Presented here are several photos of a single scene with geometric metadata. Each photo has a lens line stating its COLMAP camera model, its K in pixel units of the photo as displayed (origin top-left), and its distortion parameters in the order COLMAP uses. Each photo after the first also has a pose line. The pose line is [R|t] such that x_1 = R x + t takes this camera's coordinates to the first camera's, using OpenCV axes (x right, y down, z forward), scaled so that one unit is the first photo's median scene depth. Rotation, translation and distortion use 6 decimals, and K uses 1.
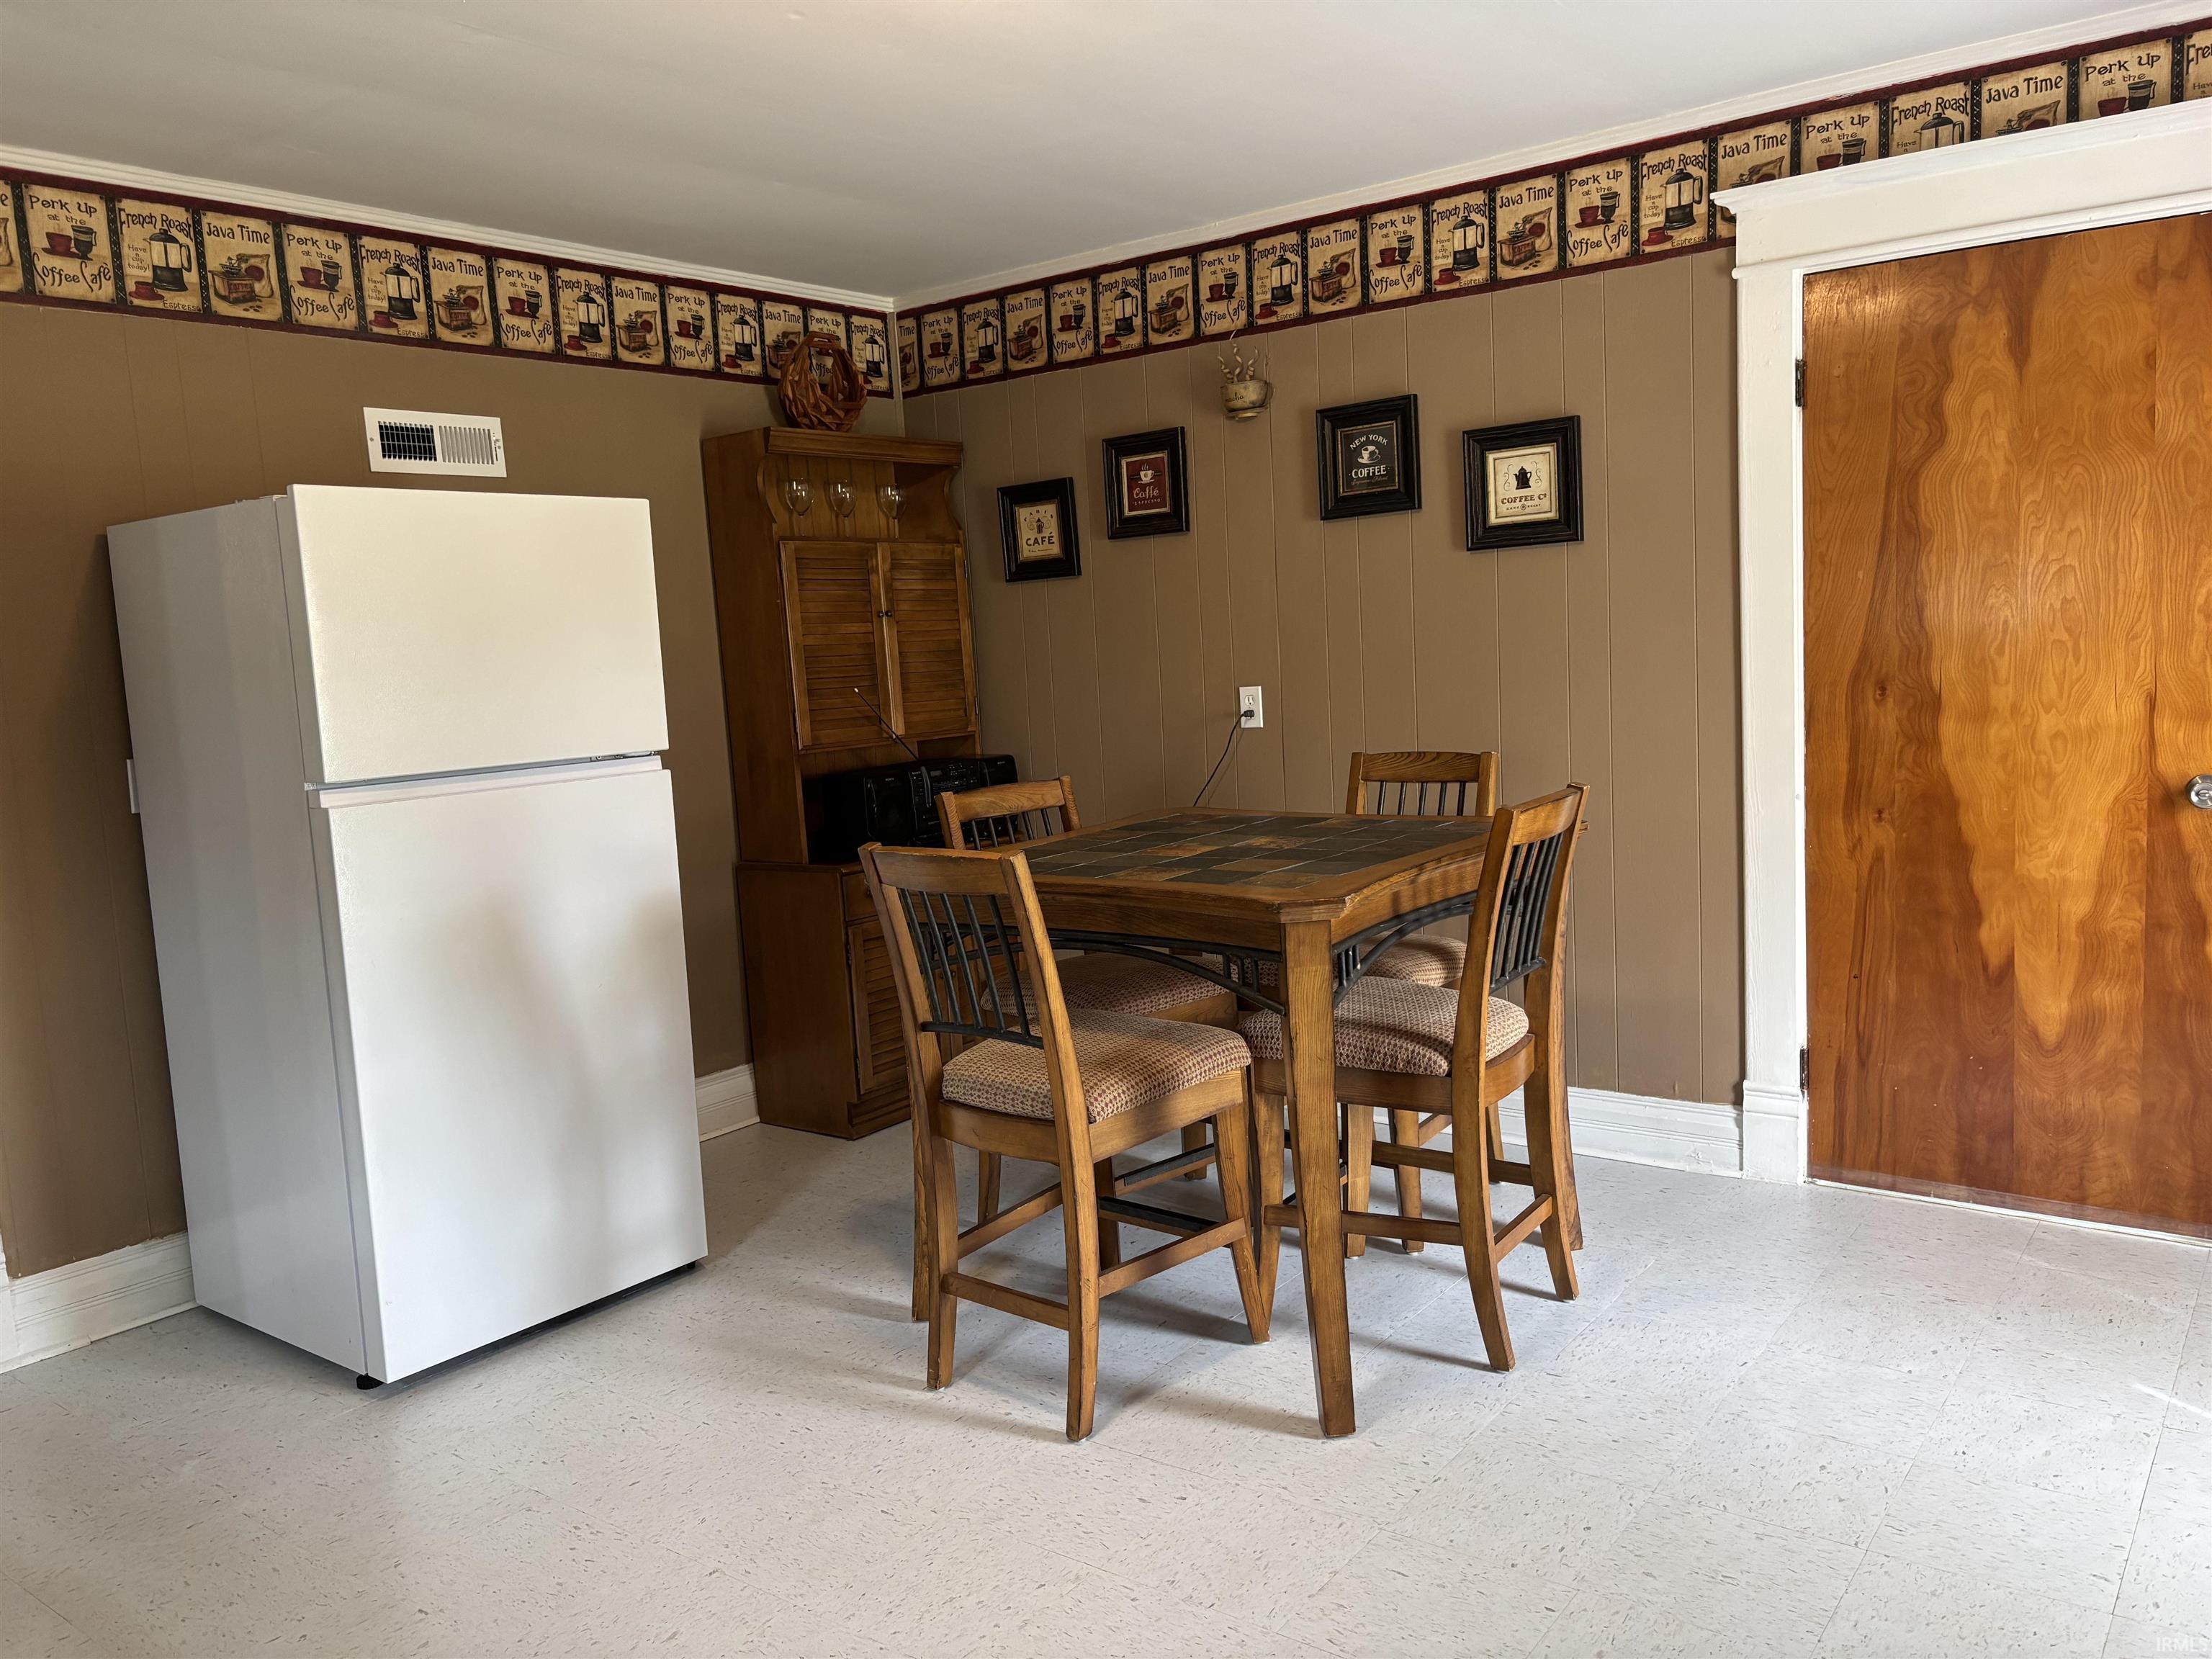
lens RADIAL K [[1675.7, 0, 1106.0], [0, 1675.7, 829.5], [0, 0, 1]] dist [0.040706, -0.041927]
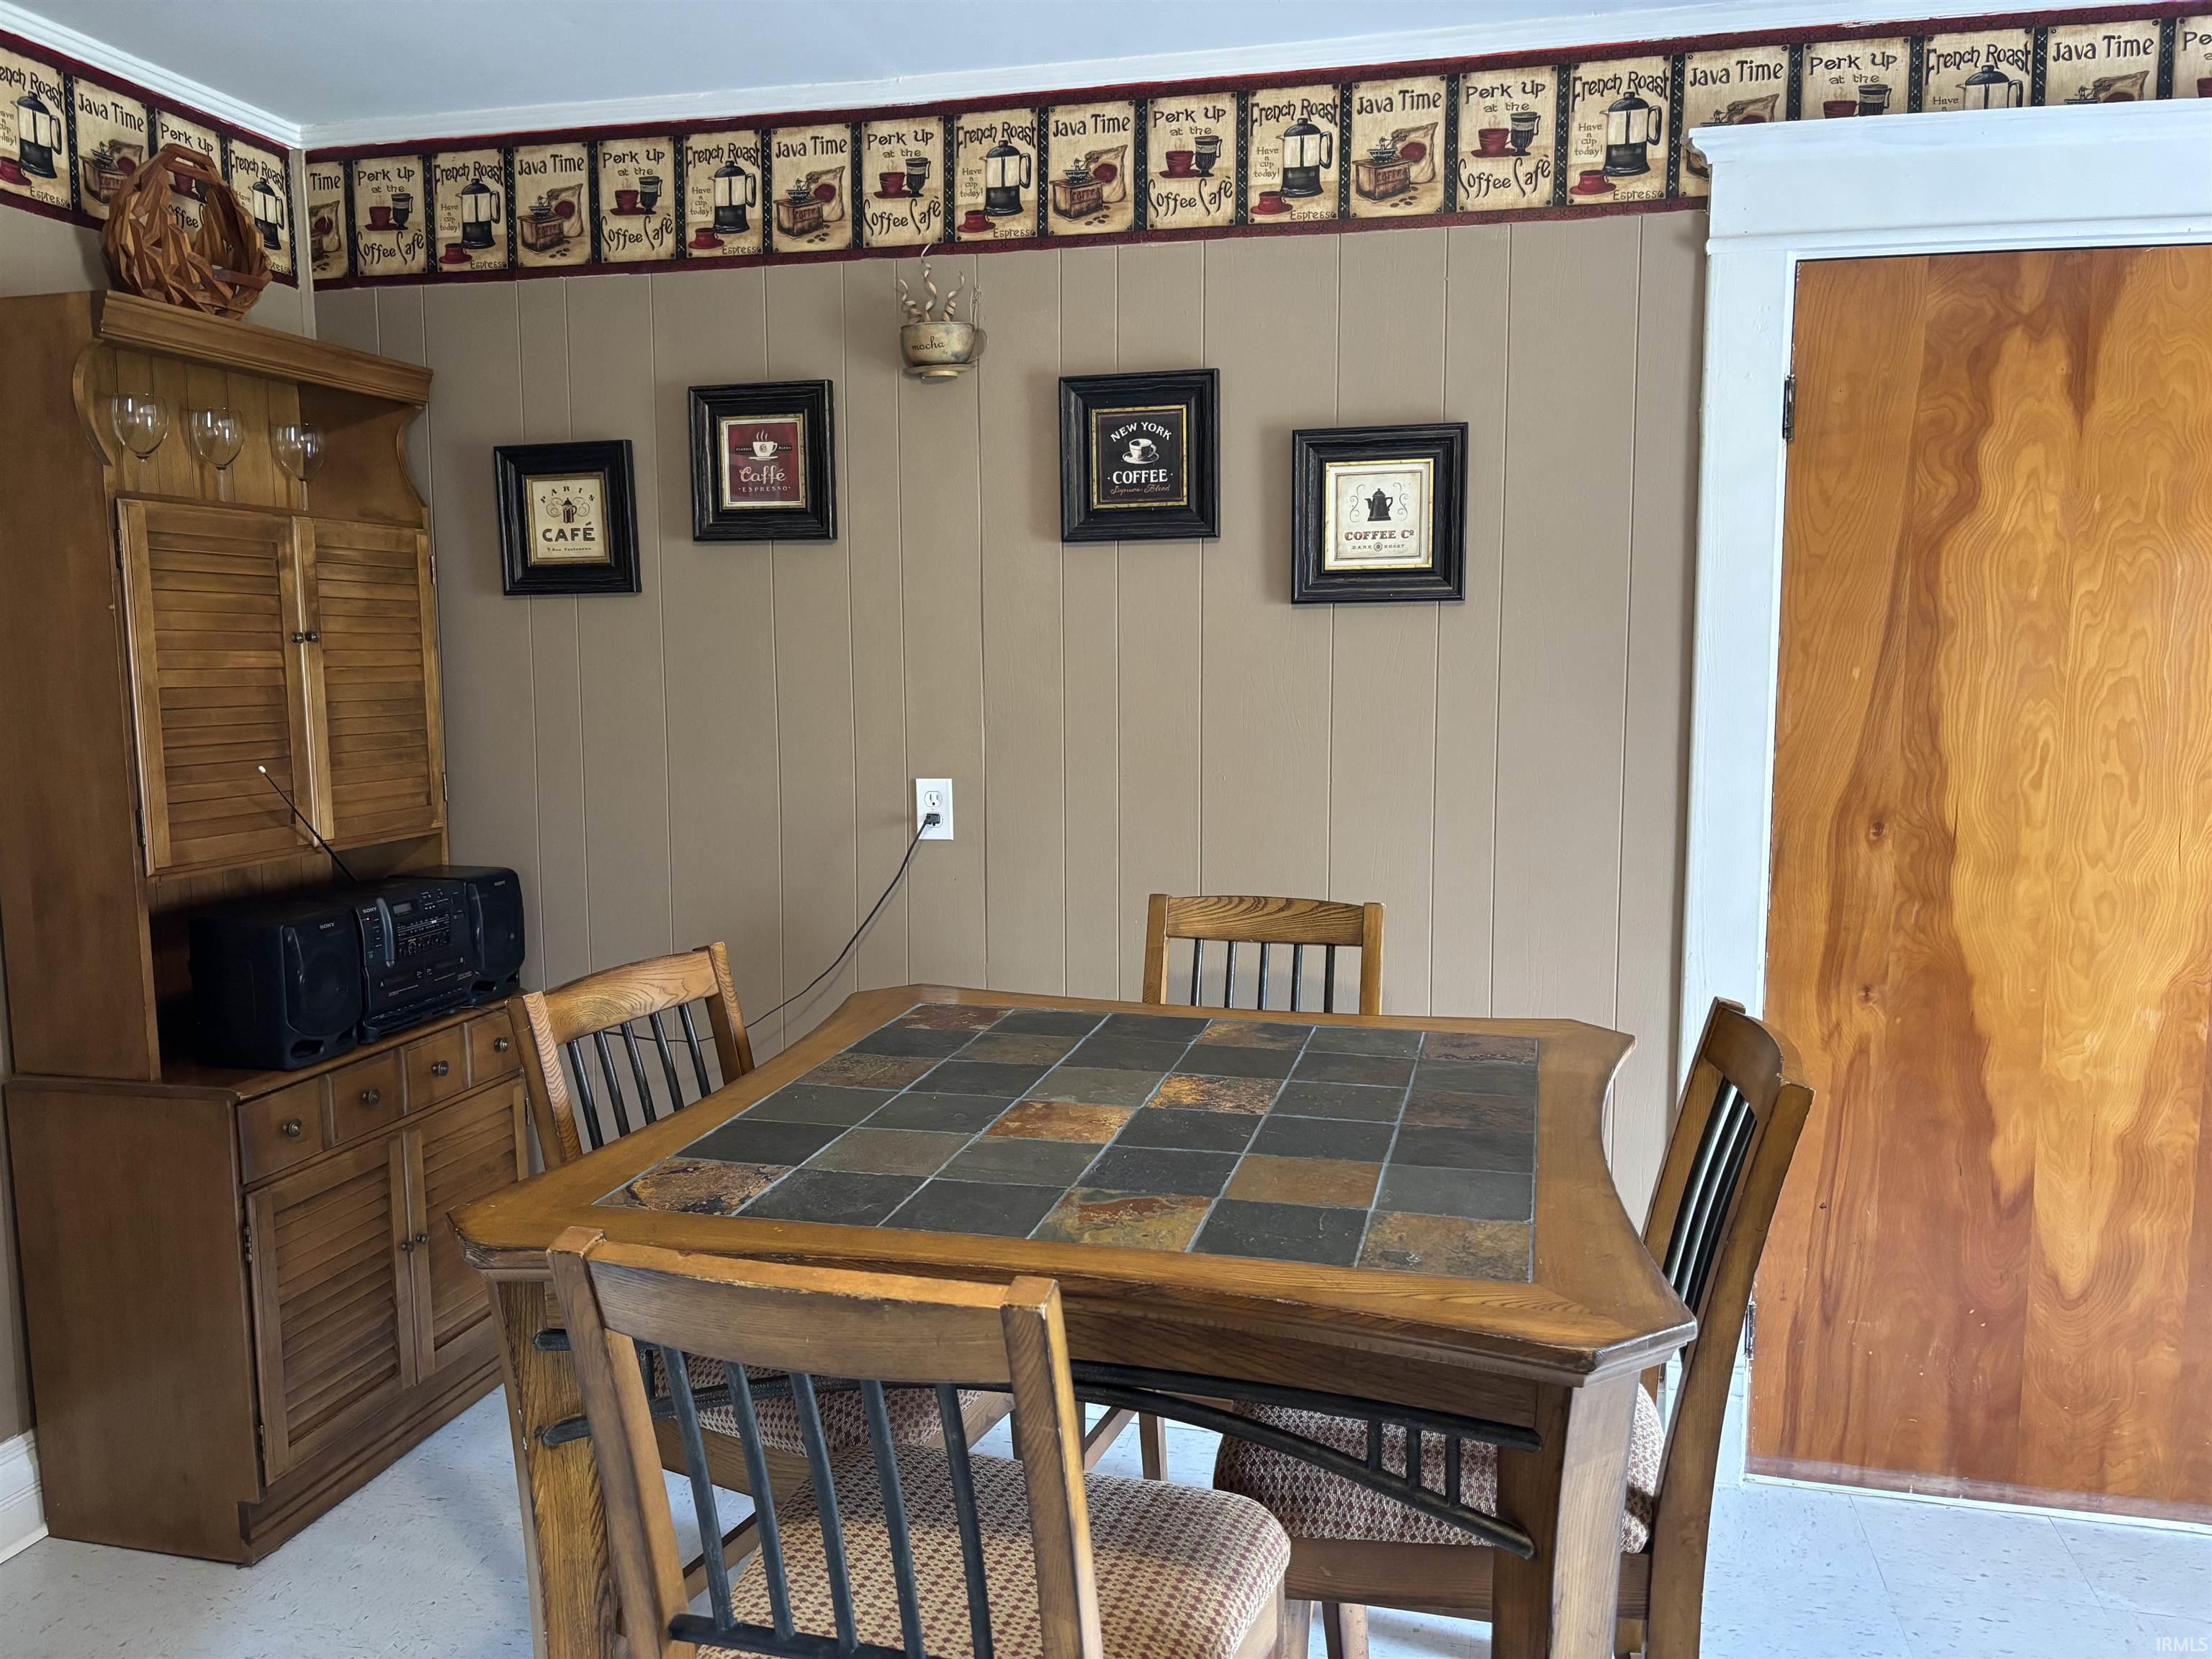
lens RADIAL K [[1668.4, 0, 1134.5], [0, 1668.4, 823.7], [0, 0, 1]] dist [0.069467, -0.091193]
pose [[0.911322, 0.009286, 0.411590, -0.137973], [-0.001538, 0.999815, -0.019151, -0.065039], [-0.411692, 0.016820, 0.911168, 0.425144]]
